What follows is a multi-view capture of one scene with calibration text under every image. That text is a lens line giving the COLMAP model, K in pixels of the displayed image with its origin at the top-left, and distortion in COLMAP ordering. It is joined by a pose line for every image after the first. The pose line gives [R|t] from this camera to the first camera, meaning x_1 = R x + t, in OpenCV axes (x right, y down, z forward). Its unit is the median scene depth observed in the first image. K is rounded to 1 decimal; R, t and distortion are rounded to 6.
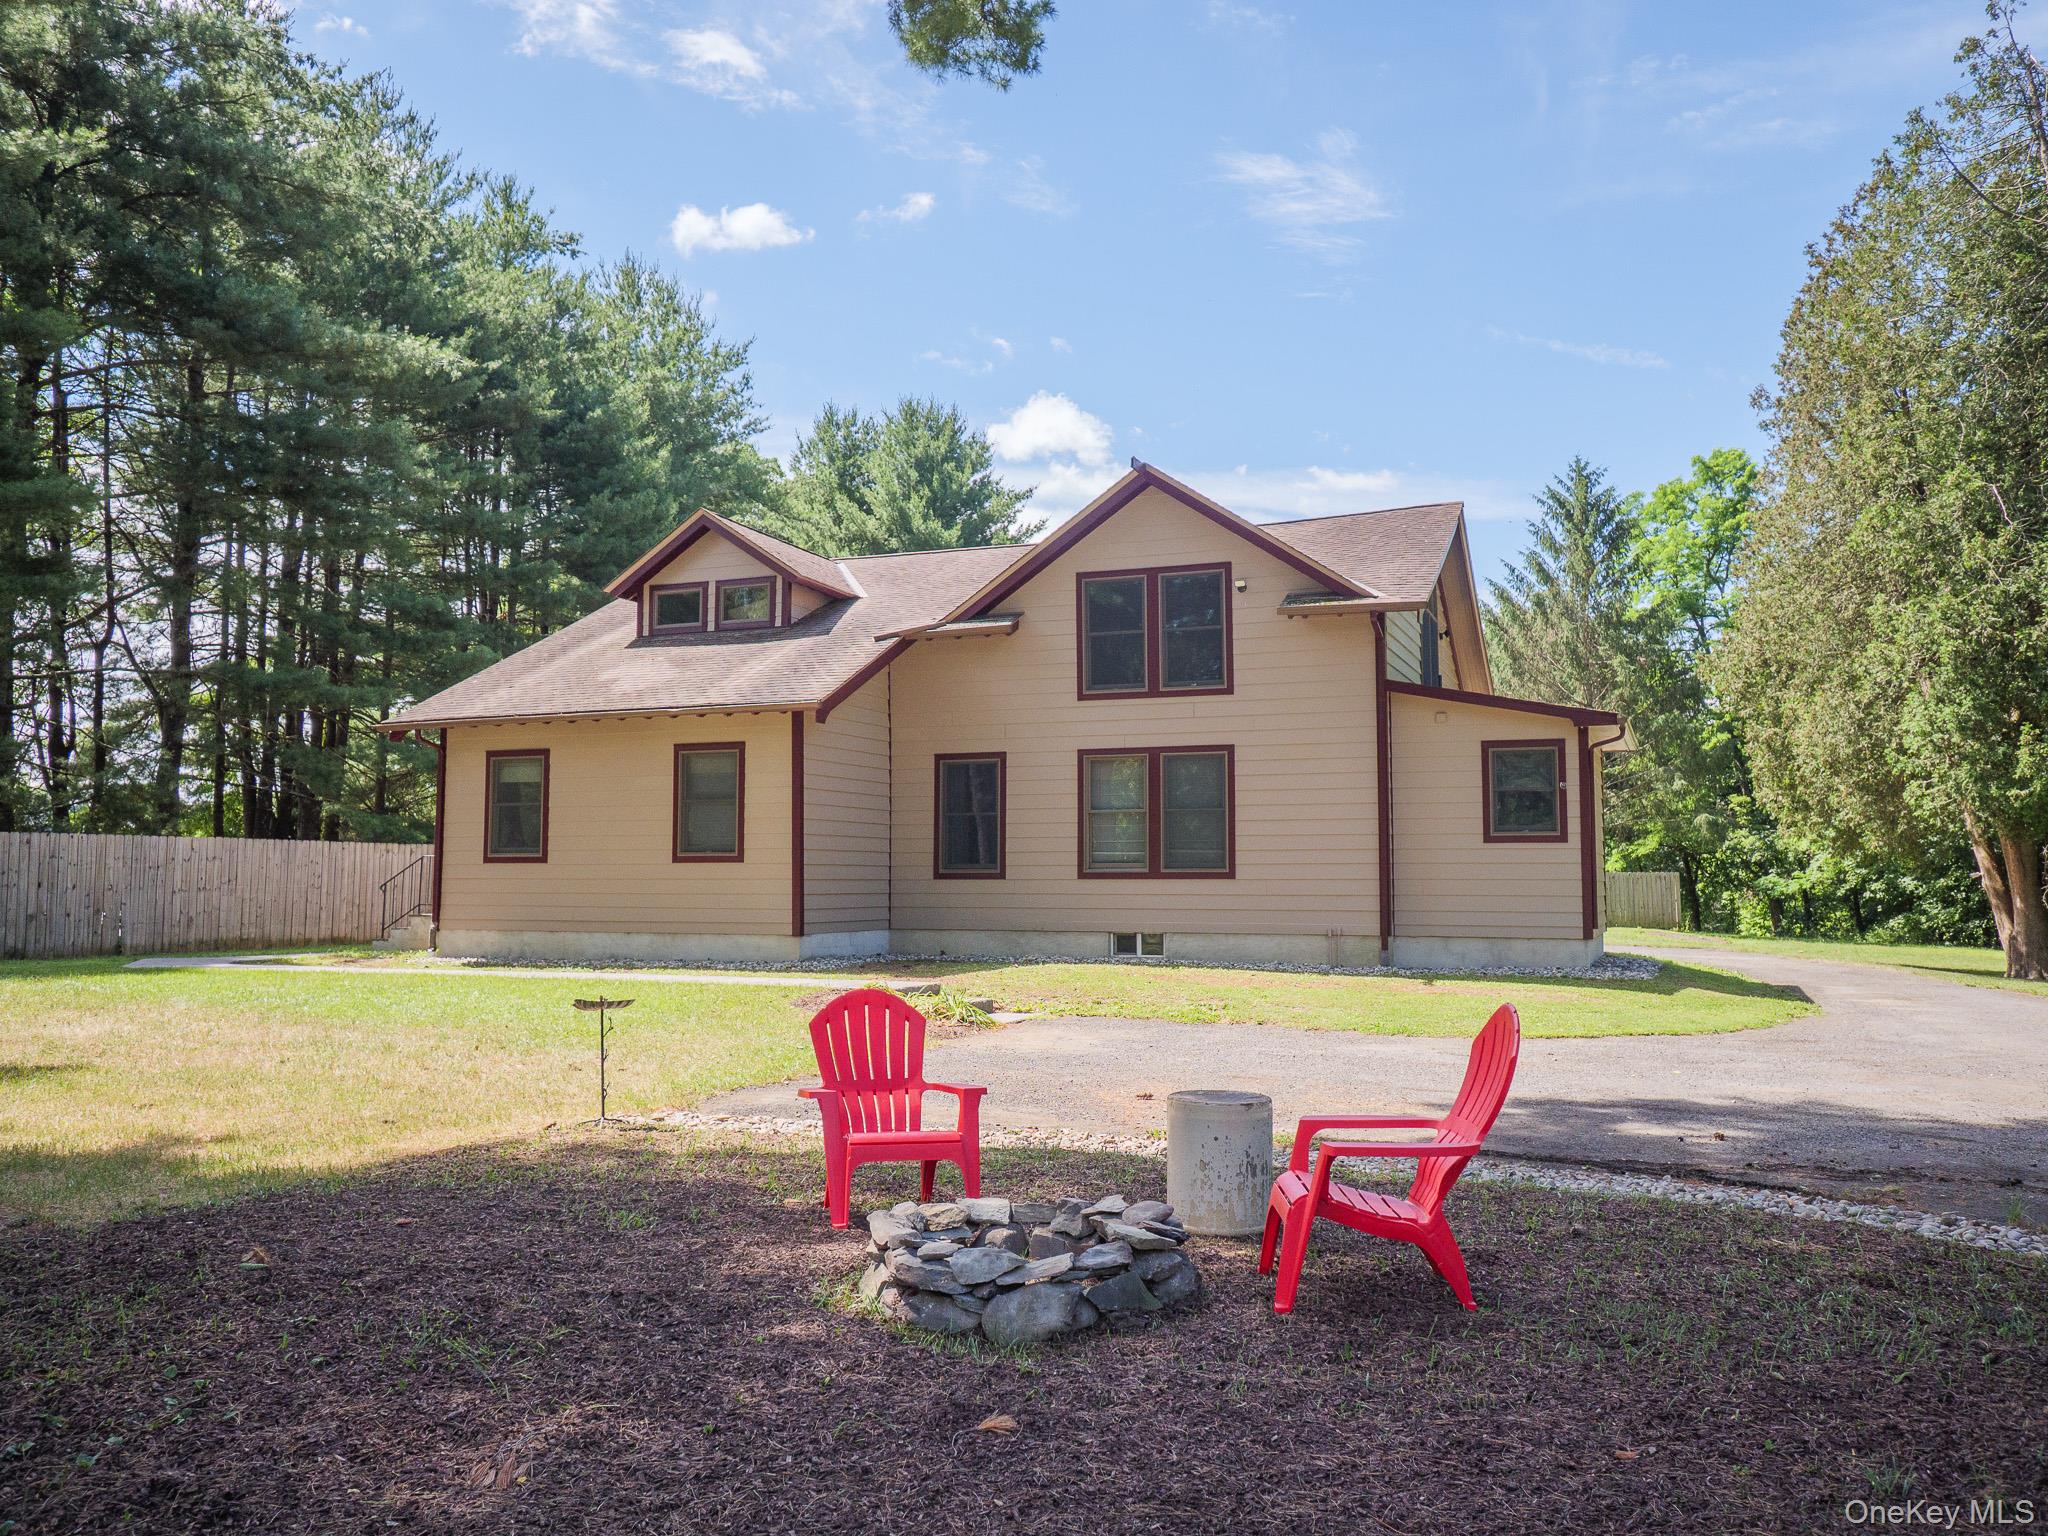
lens RADIAL K [[1594.5, 0, 1024.0], [0, 1594.5, 768.0], [0, 0, 1]] dist [-0.001597, 0.001026]
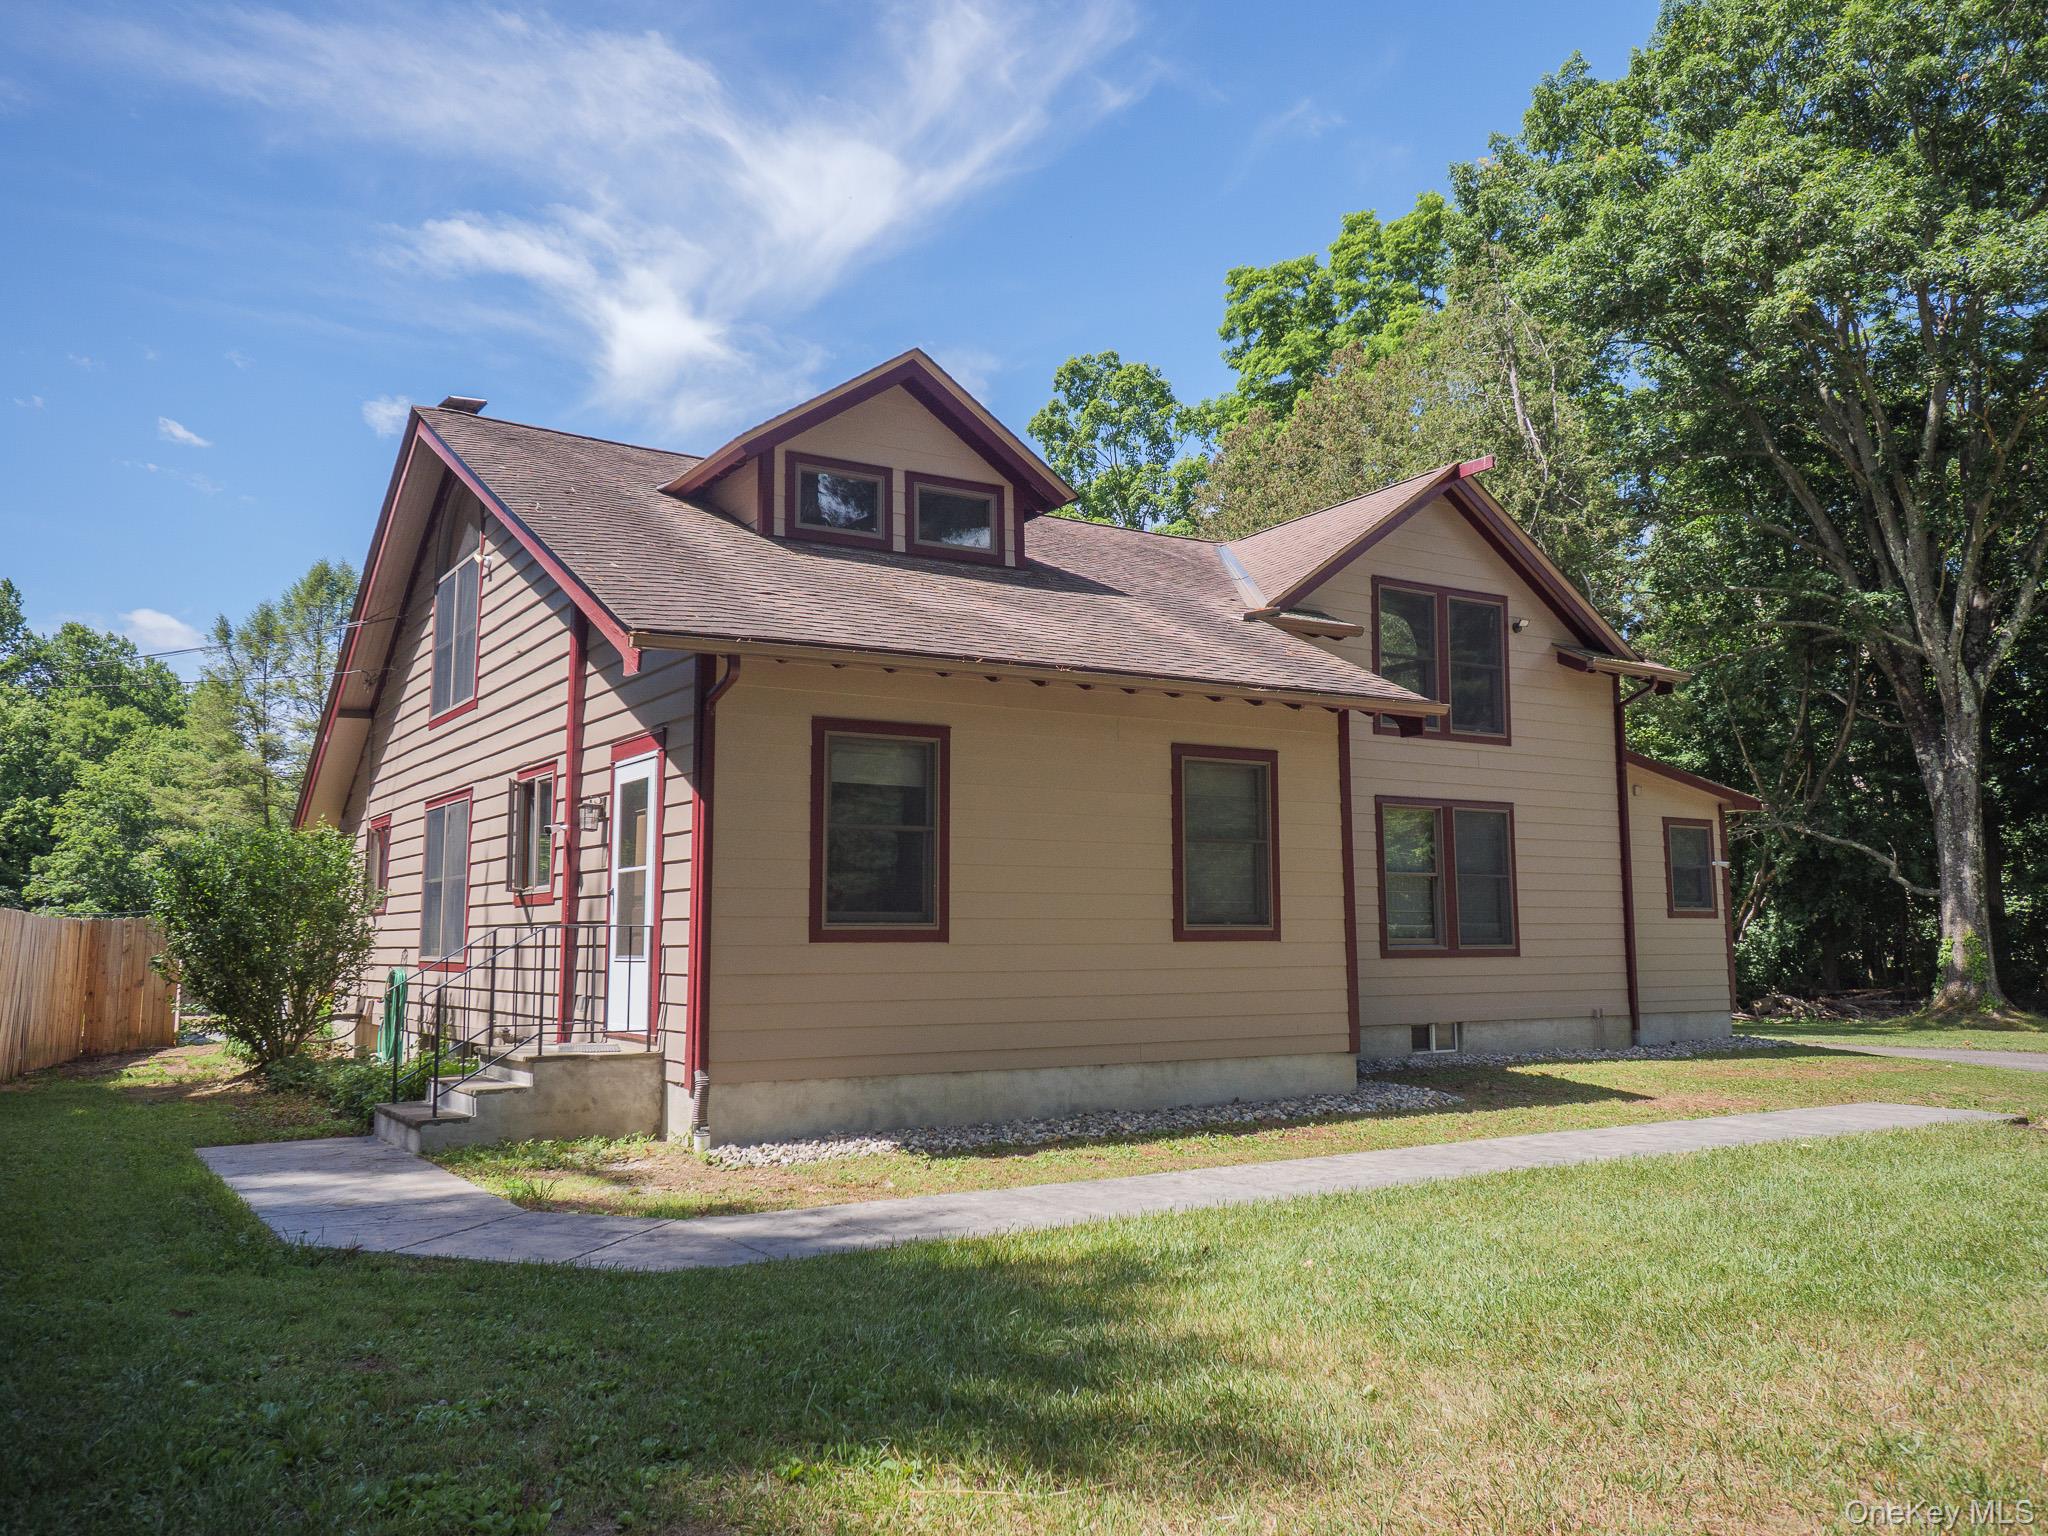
lens RADIAL K [[1568.0, 0, 1024.0], [0, 1568.0, 768.0], [0, 0, 1]] dist [0.001218, -0.000228]
pose [[0.616438, 0.081454, 0.783179, -0.710638], [-0.055180, 0.996658, -0.060225, 0.032881], [-0.785467, -0.006091, 0.618873, 0.675296]]
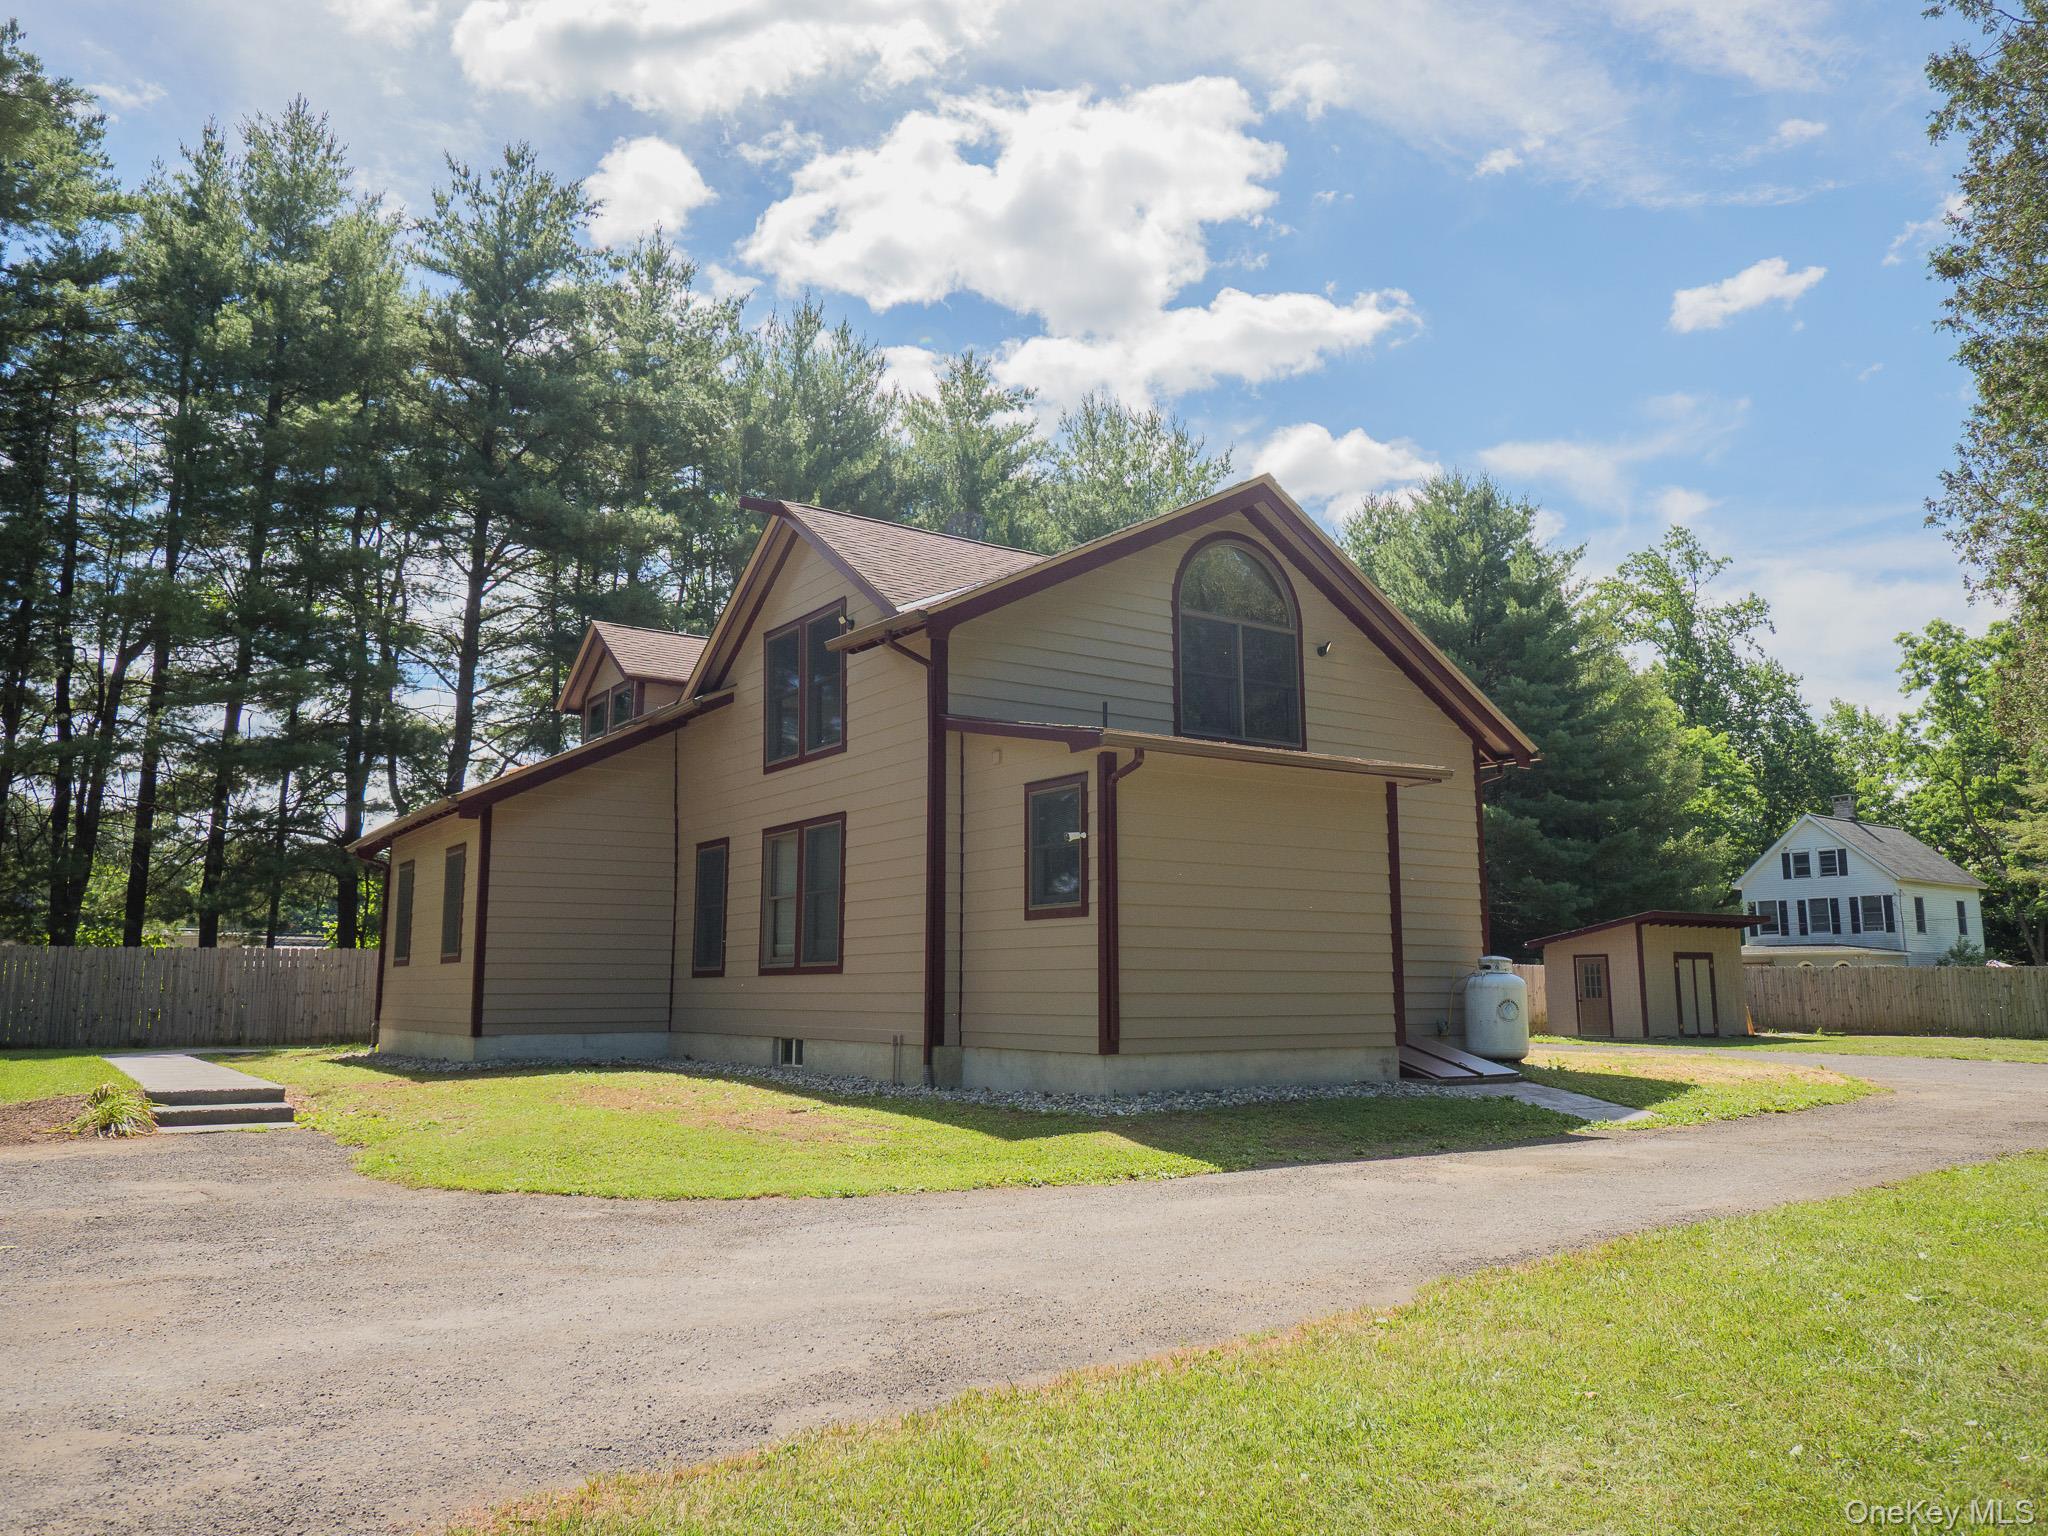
lens RADIAL K [[1568.0, 0, 1024.0], [0, 1568.0, 768.0], [0, 0, 1]] dist [0.001218, -0.000228]
pose [[0.805469, -0.088148, -0.586045, 0.685429], [0.048128, 0.995340, -0.083562, 0.035660], [0.590680, 0.039101, 0.805958, 0.394307]]
